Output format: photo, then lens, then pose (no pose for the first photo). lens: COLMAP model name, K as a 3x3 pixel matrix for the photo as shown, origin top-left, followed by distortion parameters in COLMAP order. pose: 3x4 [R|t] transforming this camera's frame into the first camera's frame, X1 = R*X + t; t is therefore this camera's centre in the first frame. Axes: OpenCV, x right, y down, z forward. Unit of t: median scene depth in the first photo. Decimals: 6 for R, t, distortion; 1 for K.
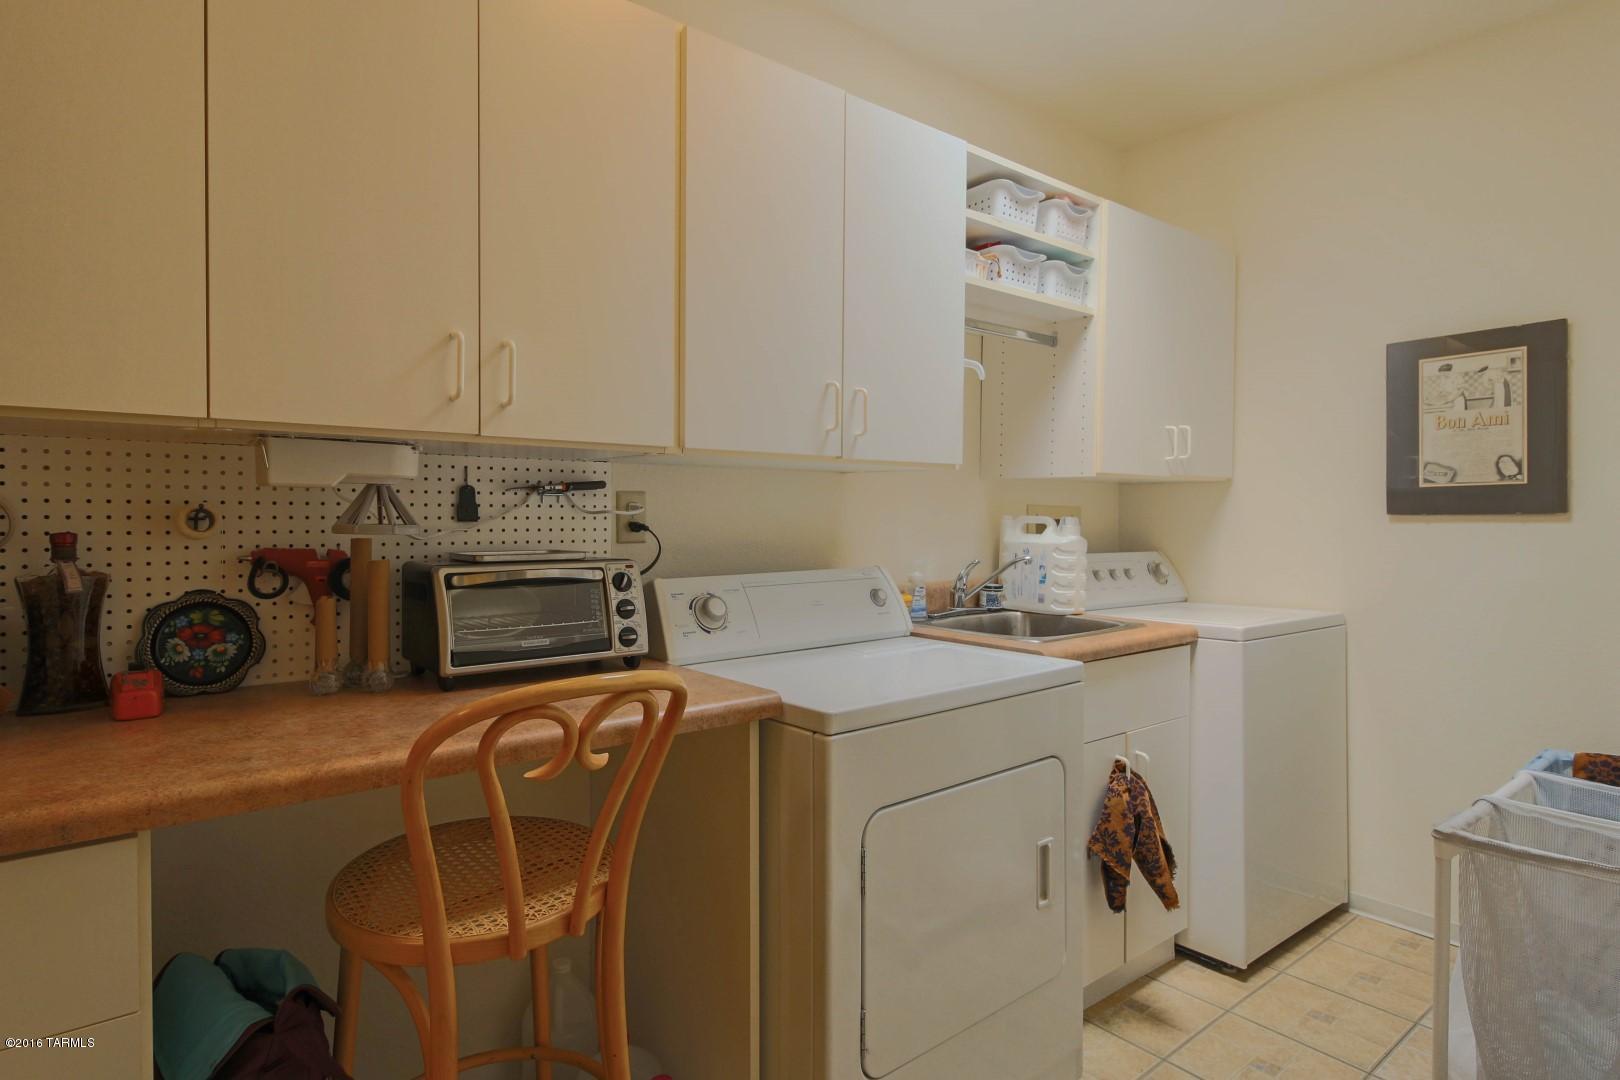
lens RADIAL K [[836.2, 0, 808.5], [0, 836.2, 551.8], [0, 0, 1]] dist [0.000050, -0.000726]
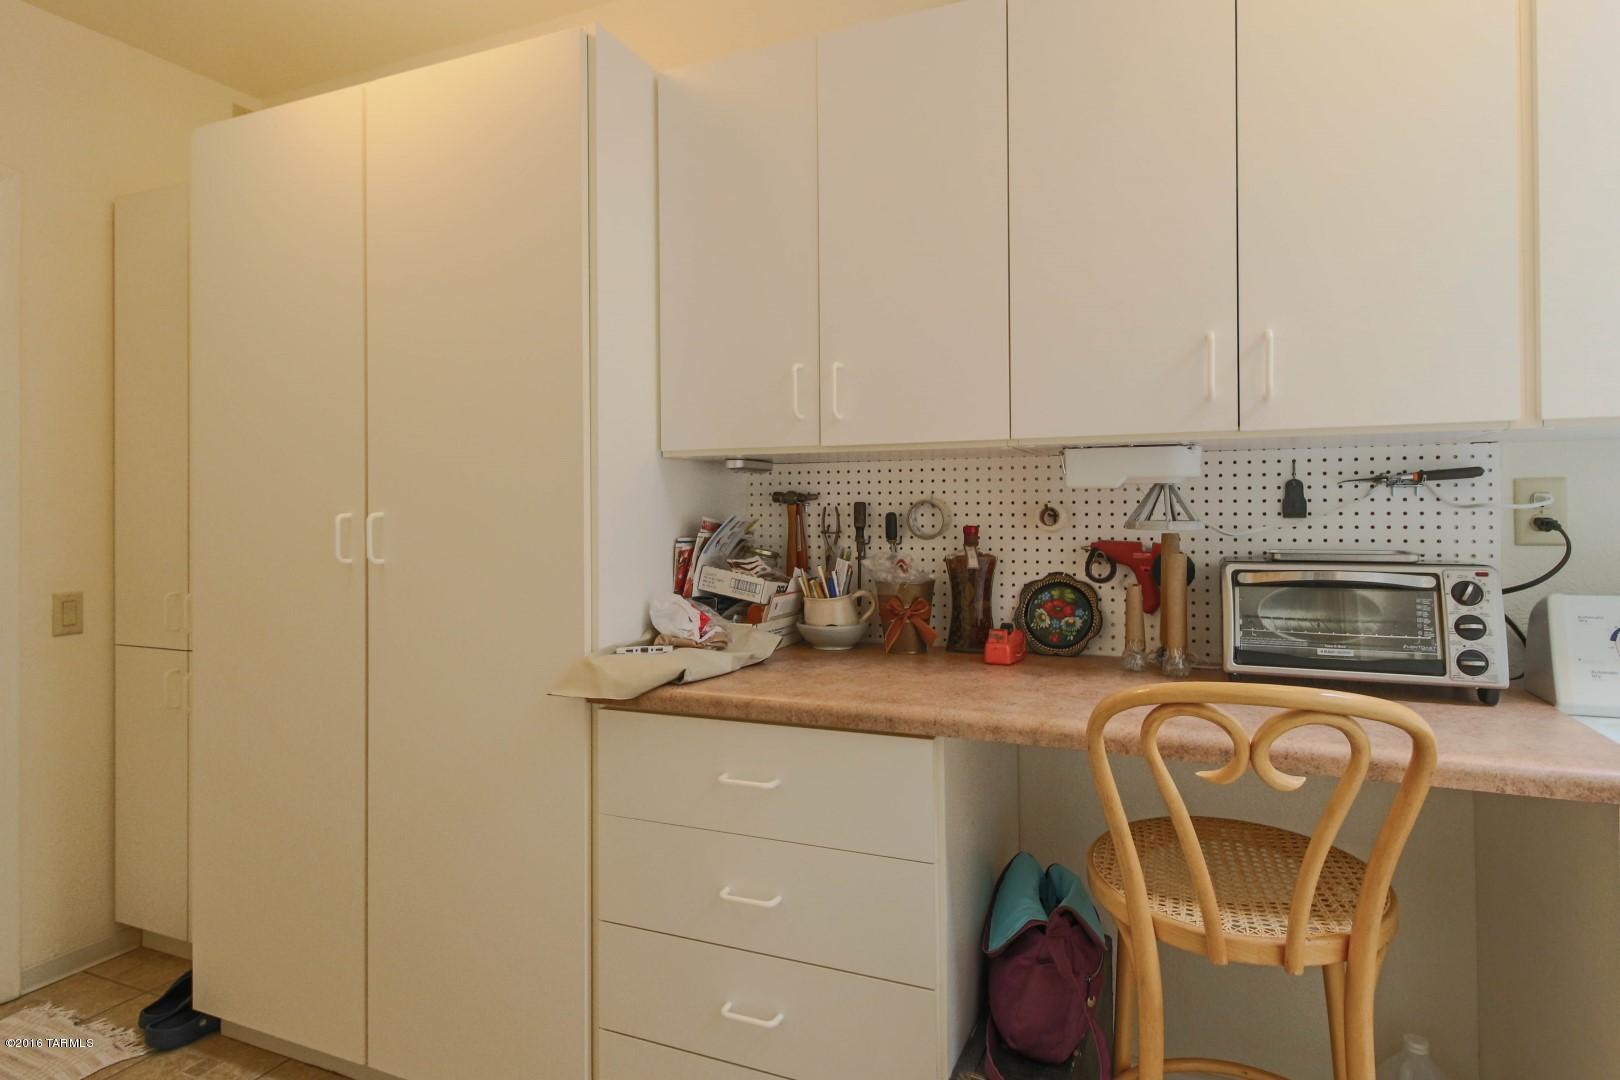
lens RADIAL K [[835.3, 0, 815.1], [0, 835.3, 543.6], [0, 0, 1]] dist [0.000509, -0.001344]
pose [[0.489098, 0.027687, -0.871789, 0.182169], [-0.030642, 0.999425, 0.014549, -0.004249], [0.871691, 0.019597, 0.489665, 0.067864]]
